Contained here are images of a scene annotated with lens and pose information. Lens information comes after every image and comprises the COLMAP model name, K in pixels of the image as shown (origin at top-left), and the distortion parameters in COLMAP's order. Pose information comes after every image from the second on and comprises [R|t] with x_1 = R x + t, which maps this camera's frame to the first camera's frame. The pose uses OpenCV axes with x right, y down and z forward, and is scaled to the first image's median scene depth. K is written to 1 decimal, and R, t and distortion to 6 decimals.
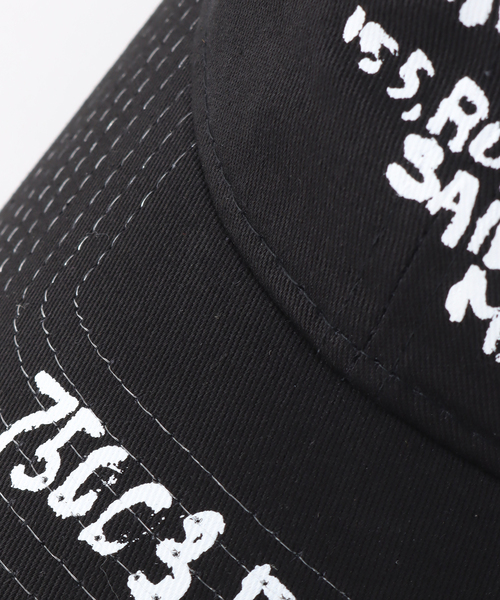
lens RADIAL K [[2372.6, 0, 249.2], [0, 2372.6, 300.5], [0, 0, 1]] dist [-0.200198, 0.000000]
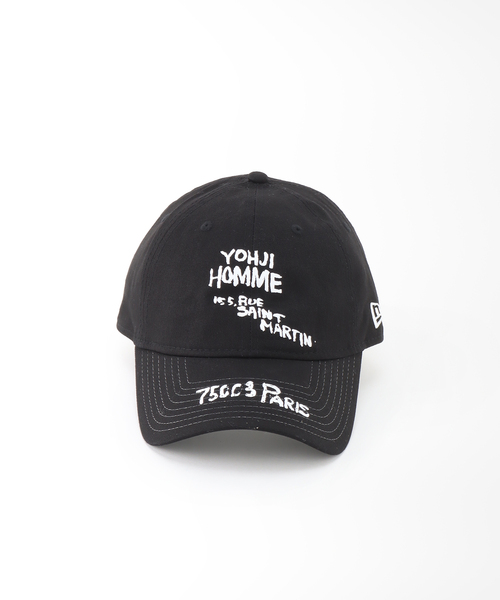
lens RADIAL K [[2372.6, 0, 249.7], [0, 2372.6, 299.8], [0, 0, 1]] dist [-0.200198, 0.000000]
pose [[0.700850, -0.246639, 0.669312, -3.350747], [0.620031, 0.674552, -0.400676, 1.996422], [-0.352663, 0.695808, 0.625683, -2.278311]]
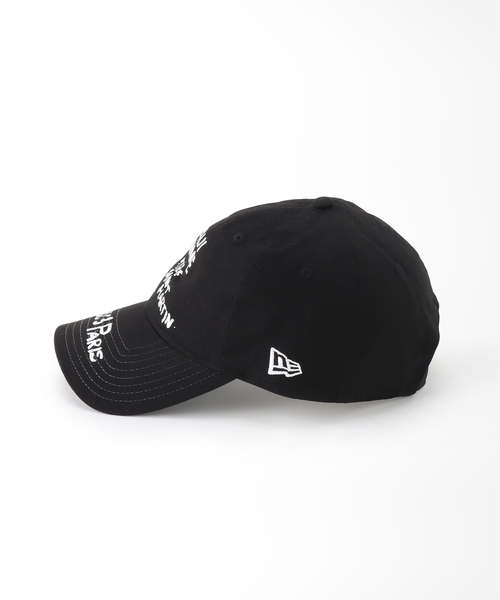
lens RADIAL K [[2372.6, 0, 250.0], [0, 2372.6, 300.0], [0, 0, 1]] dist [-0.200198, 0.000000]
pose [[0.715068, 0.254460, -0.651098, 3.835470], [-0.627808, 0.643416, -0.438033, 2.302888], [0.307465, 0.721988, 0.619838, -2.384567]]
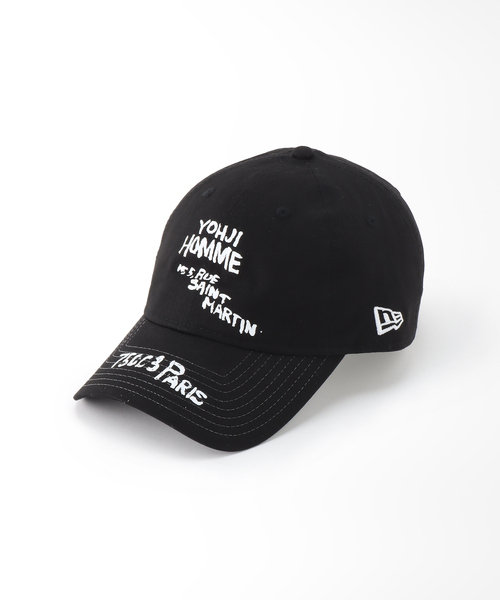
lens RADIAL K [[2372.6, 0, 250.4], [0, 2372.6, 299.9], [0, 0, 1]] dist [-0.200198, 0.000000]
pose [[0.988364, -0.086121, 0.125379, -0.435535], [0.145796, 0.771359, -0.619475, 3.037443], [-0.043363, 0.630546, 0.774939, -2.842751]]
